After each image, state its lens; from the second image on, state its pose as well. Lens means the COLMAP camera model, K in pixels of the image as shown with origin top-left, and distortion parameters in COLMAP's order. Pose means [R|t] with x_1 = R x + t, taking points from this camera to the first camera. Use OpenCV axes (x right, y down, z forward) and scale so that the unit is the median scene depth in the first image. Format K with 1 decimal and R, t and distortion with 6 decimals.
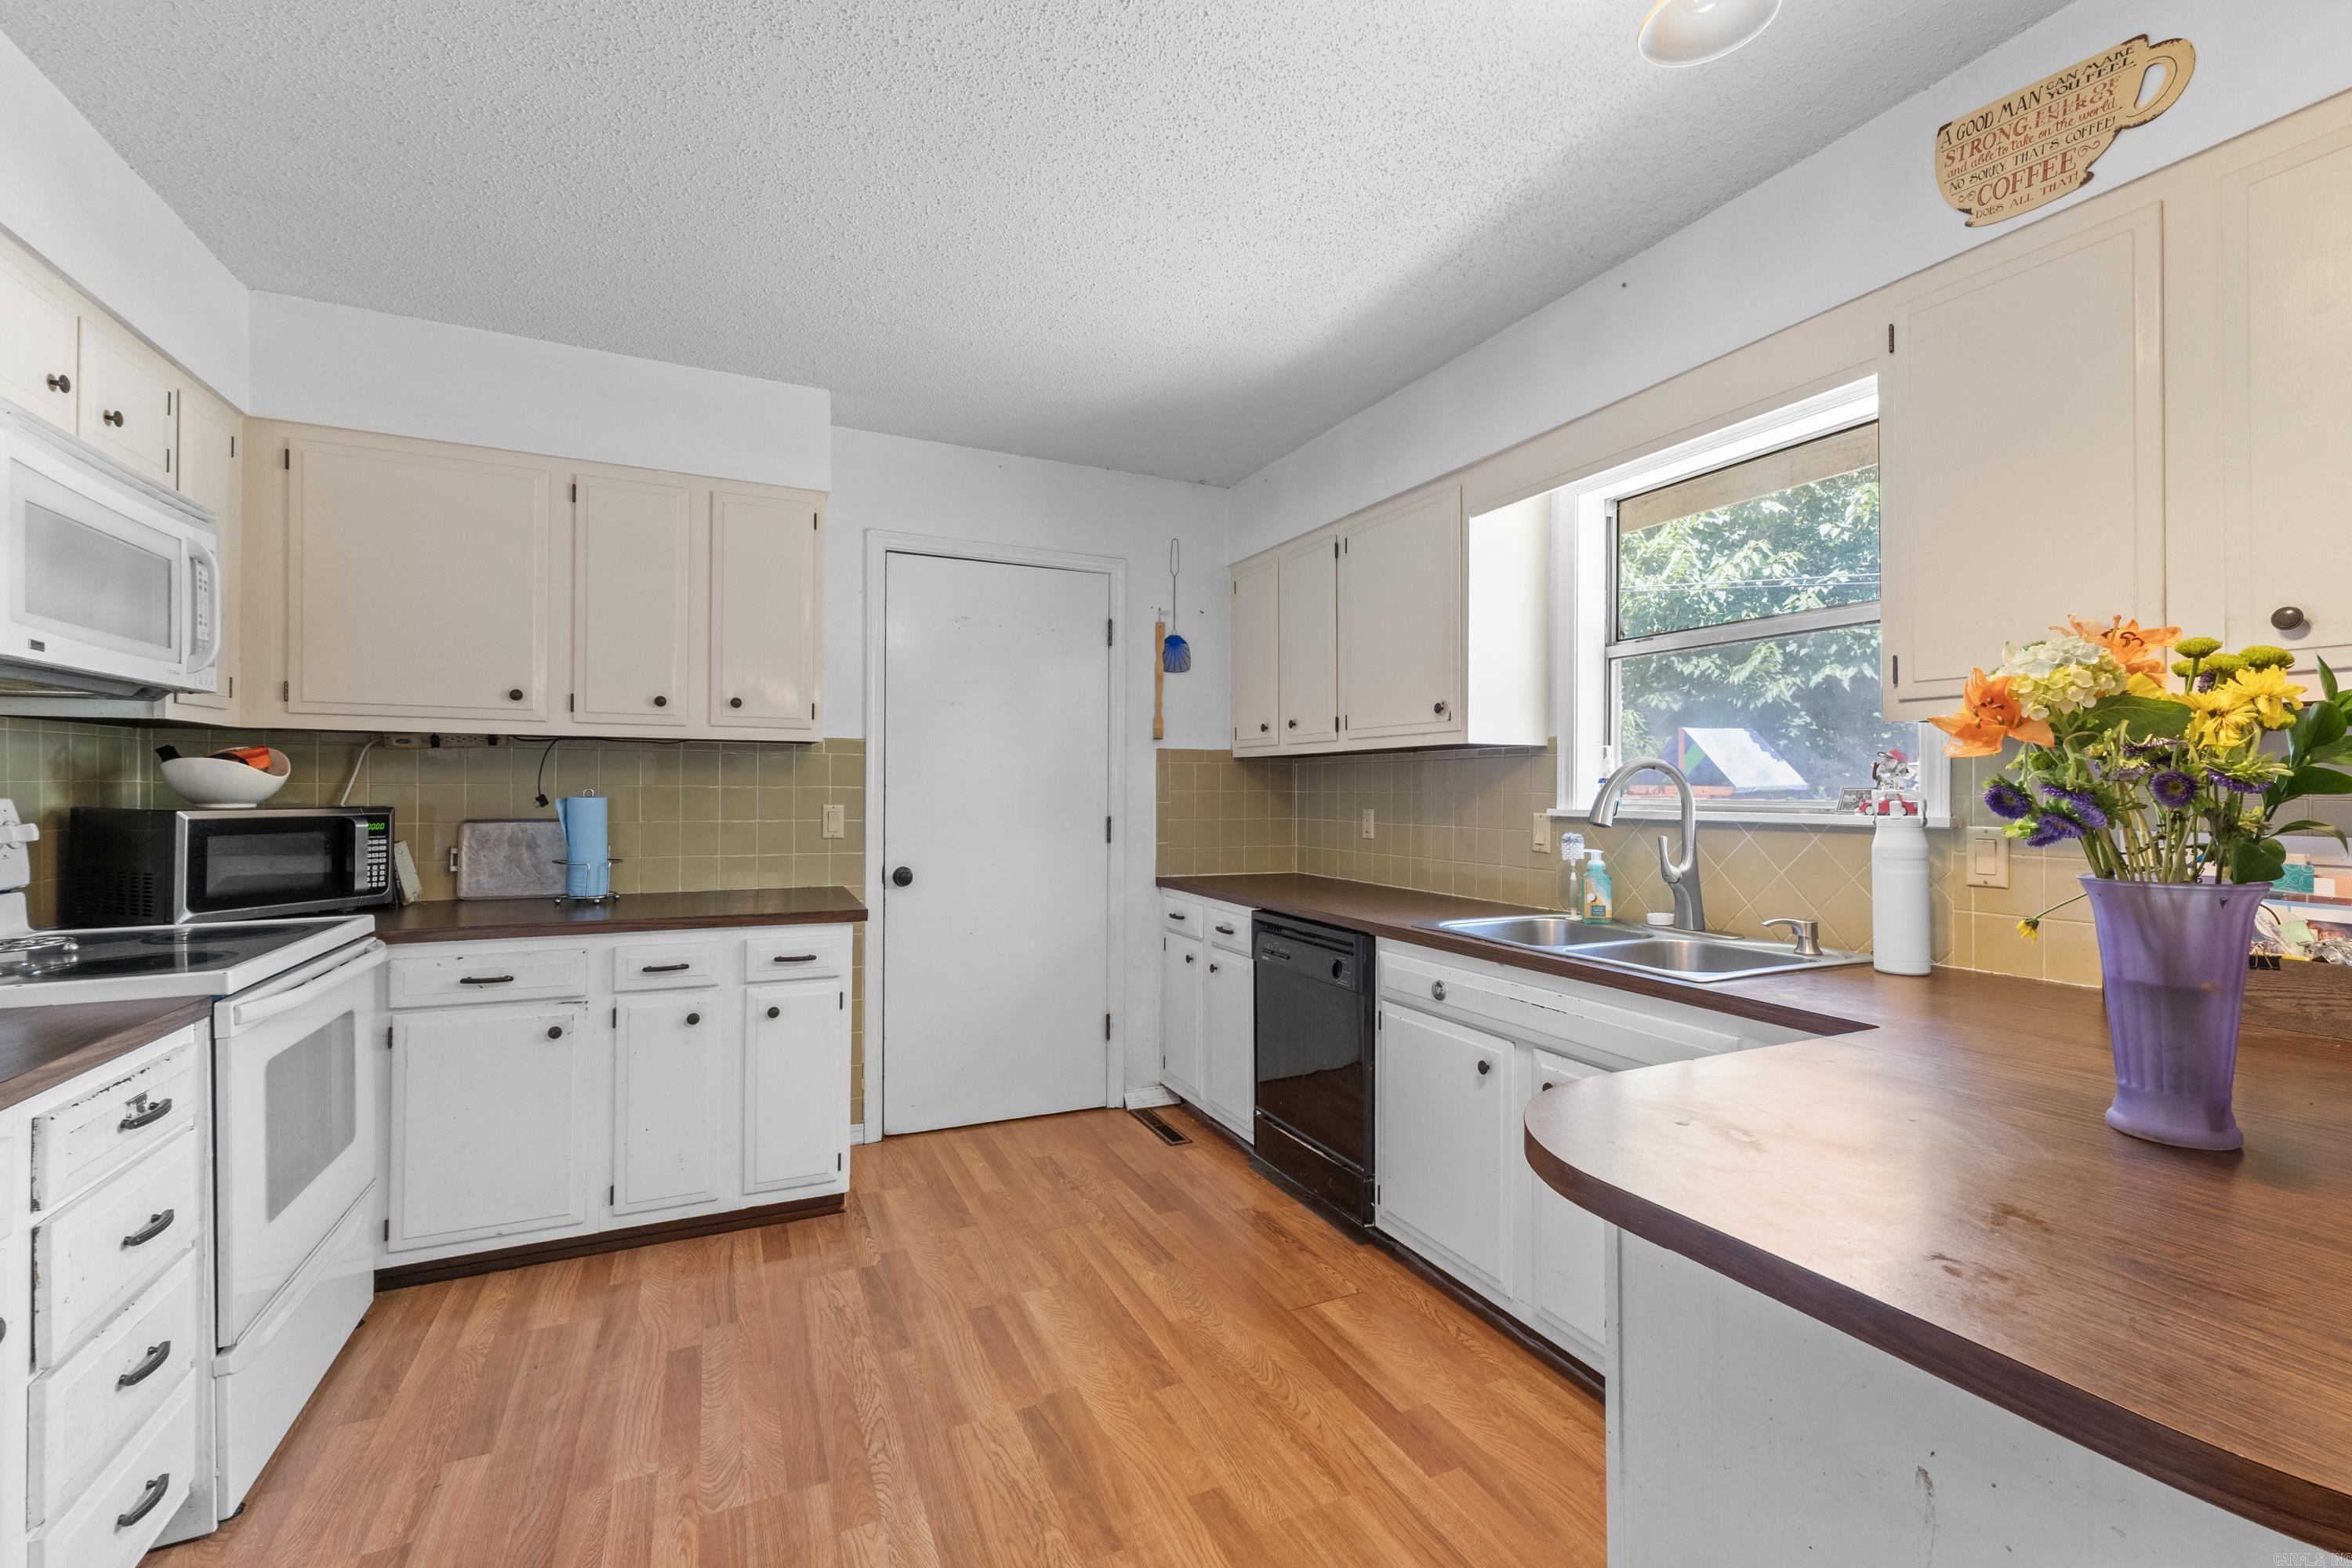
lens RADIAL K [[997.1, 0, 1181.6], [0, 997.1, 784.3], [0, 0, 1]] dist [0.000176, 0.000002]
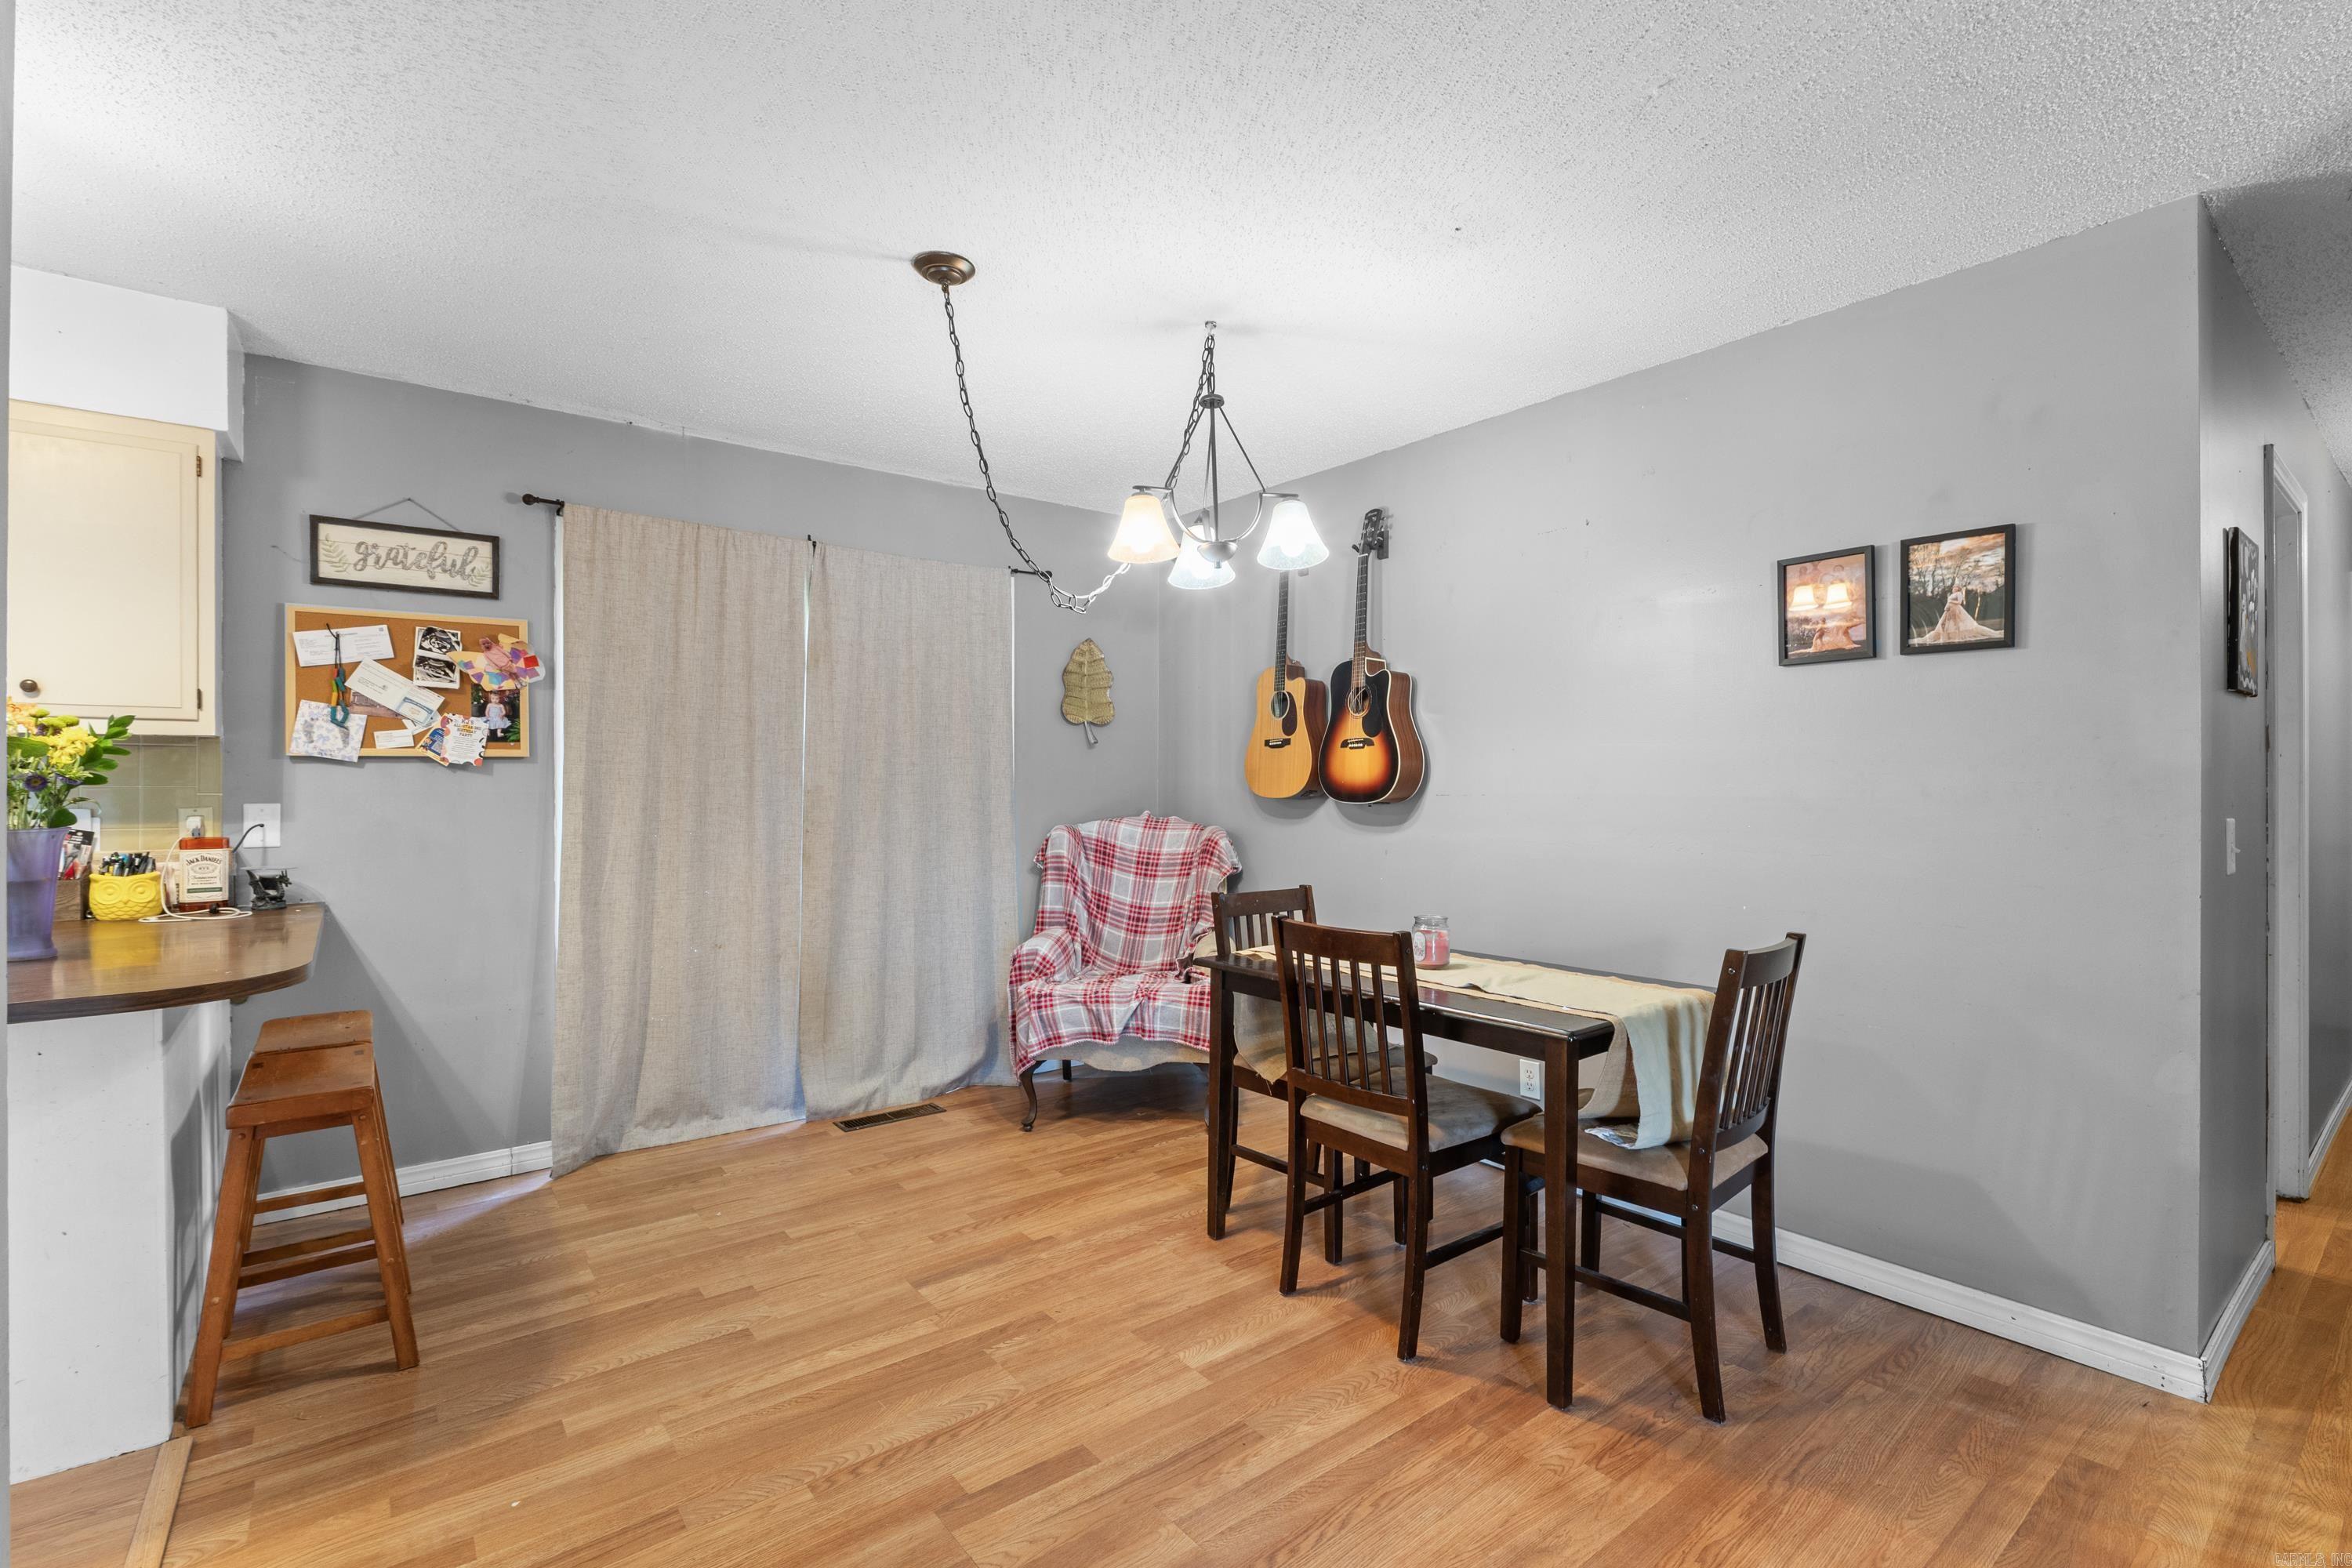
lens RADIAL K [[1068.4, 0, 1179.1], [0, 1068.4, 775.5], [0, 0, 1]] dist [-0.005773, -0.000579]
pose [[-0.247305, 0.004872, 0.968925, -1.650580], [-0.006062, 0.999960, -0.006575, -0.009908], [-0.968919, -0.007500, -0.247266, -0.721917]]
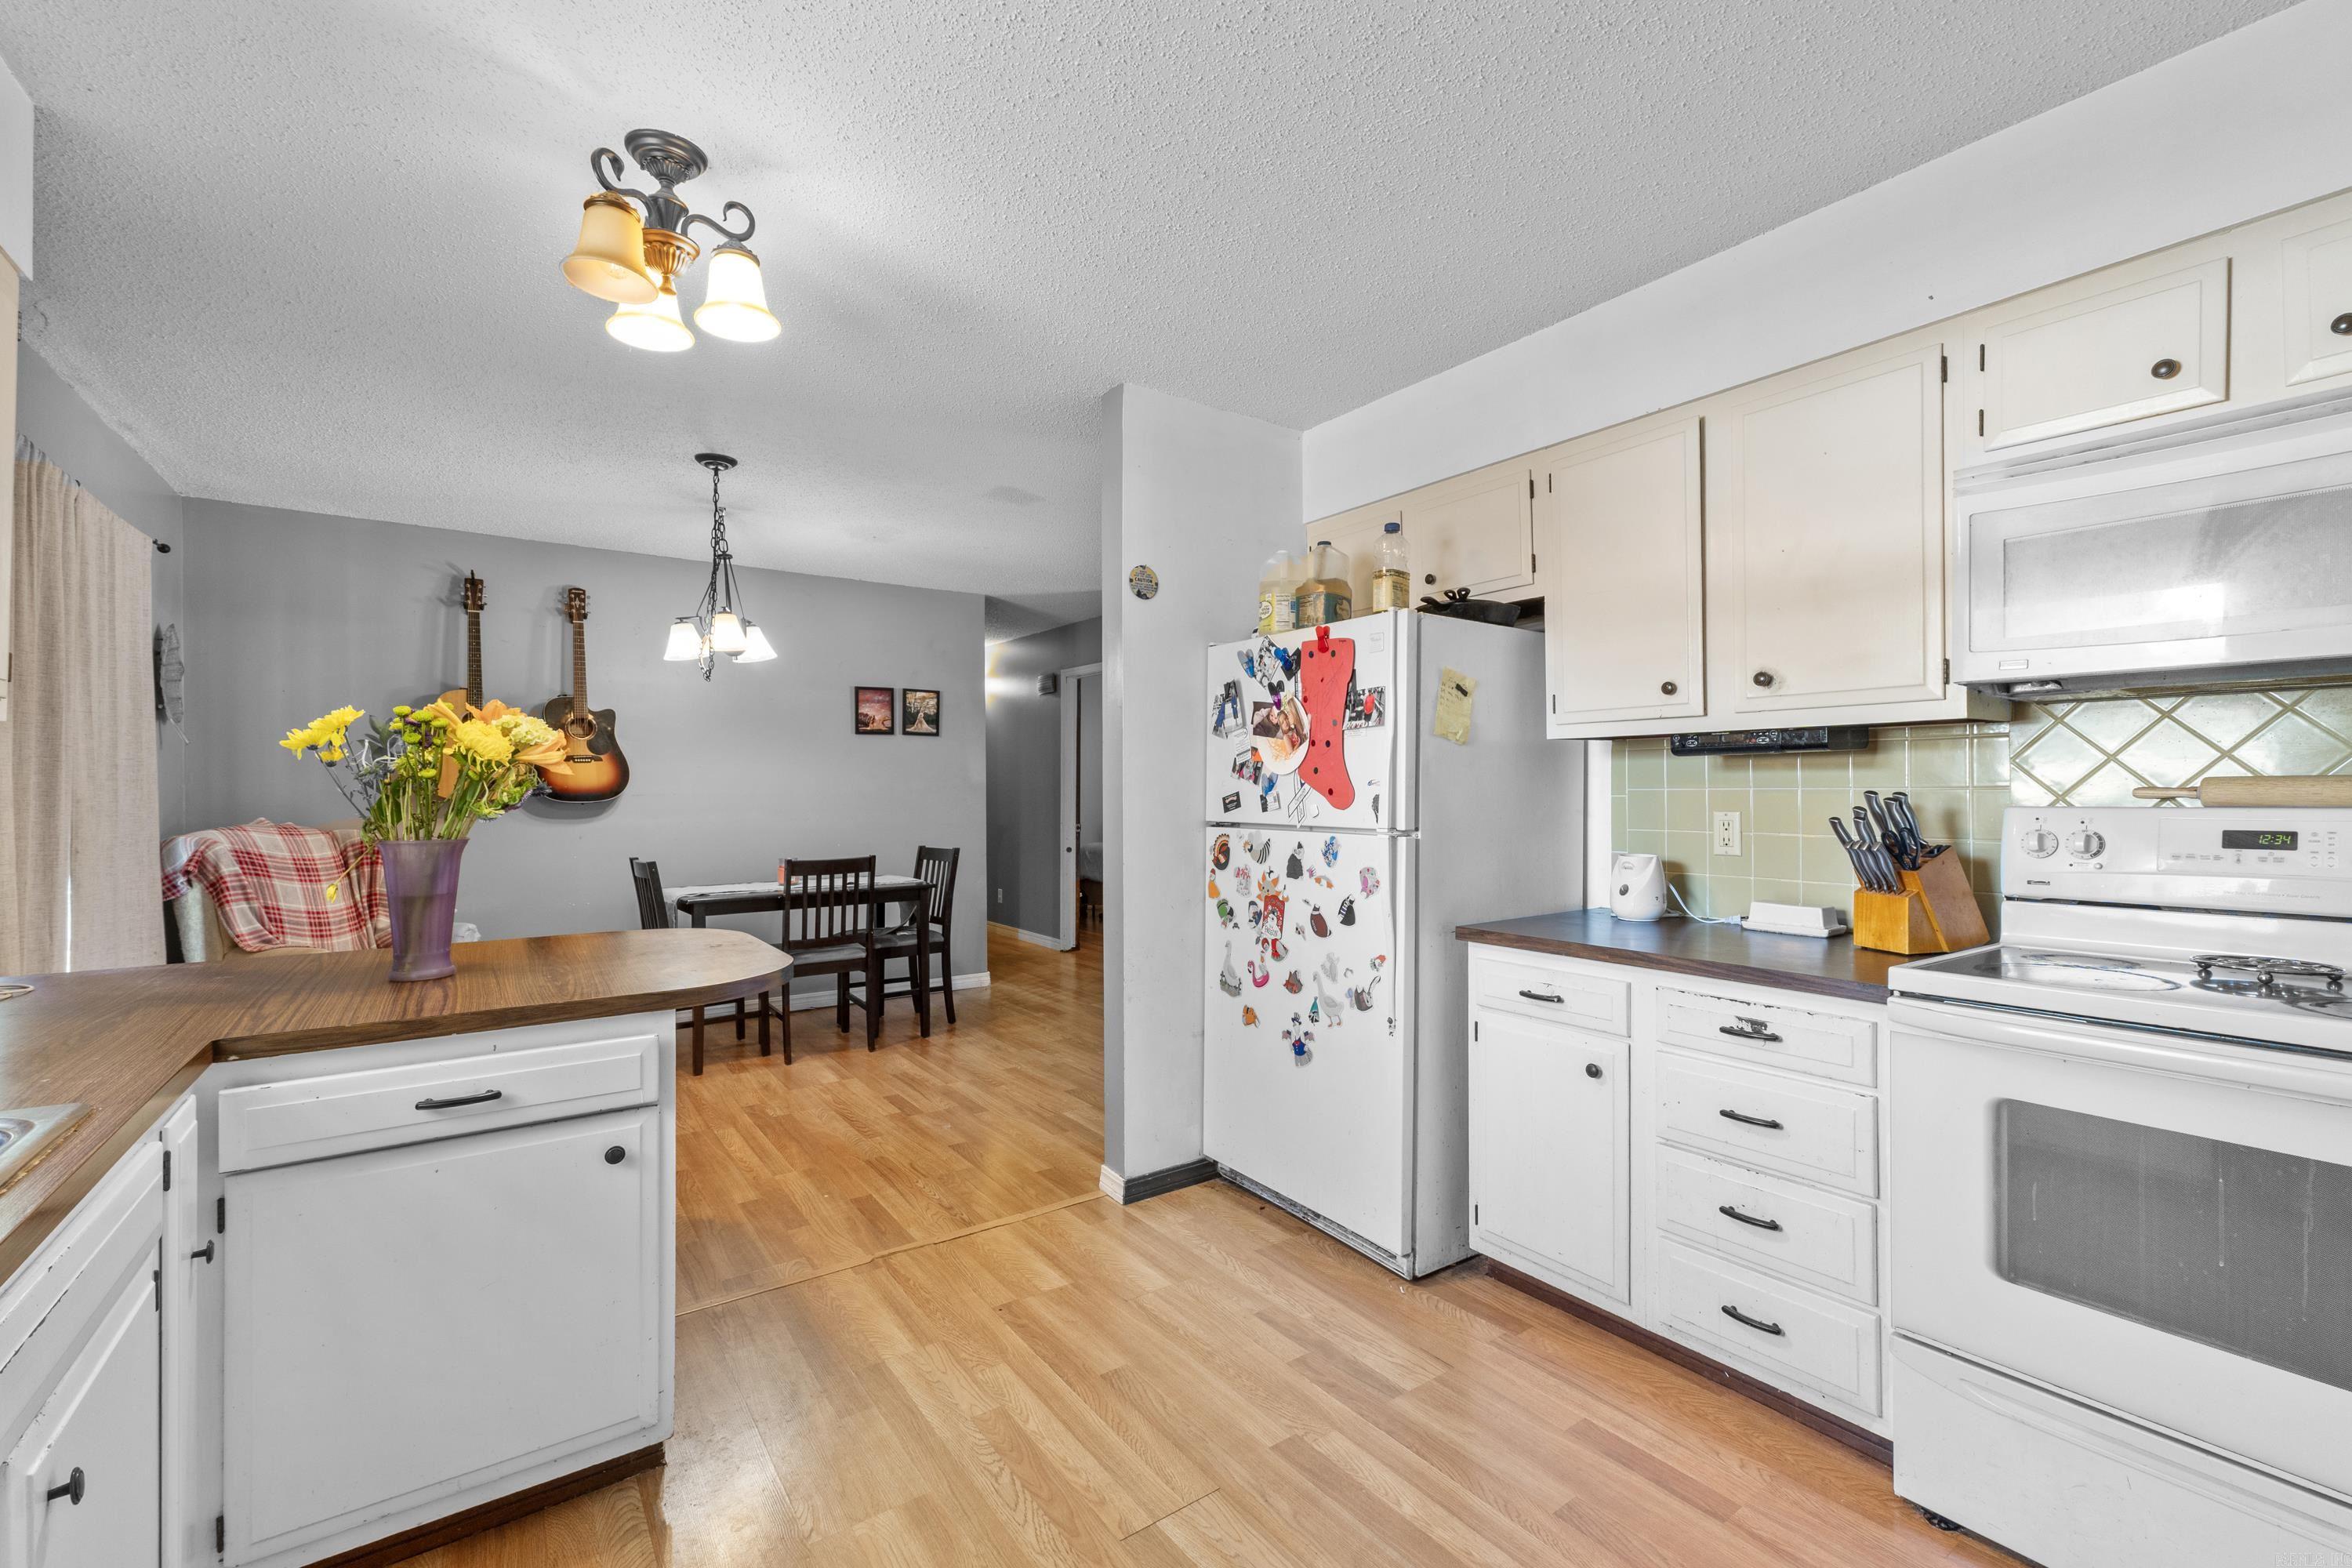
lens RADIAL K [[997.1, 0, 1178.4], [0, 997.1, 784.3], [0, 0, 1]] dist [0.000176, 0.000002]
pose [[-0.982530, -0.000906, -0.186104, 0.007769], [-0.000614, 0.999998, -0.001632, -0.025165], [0.186105, -0.001489, -0.982529, 3.361678]]
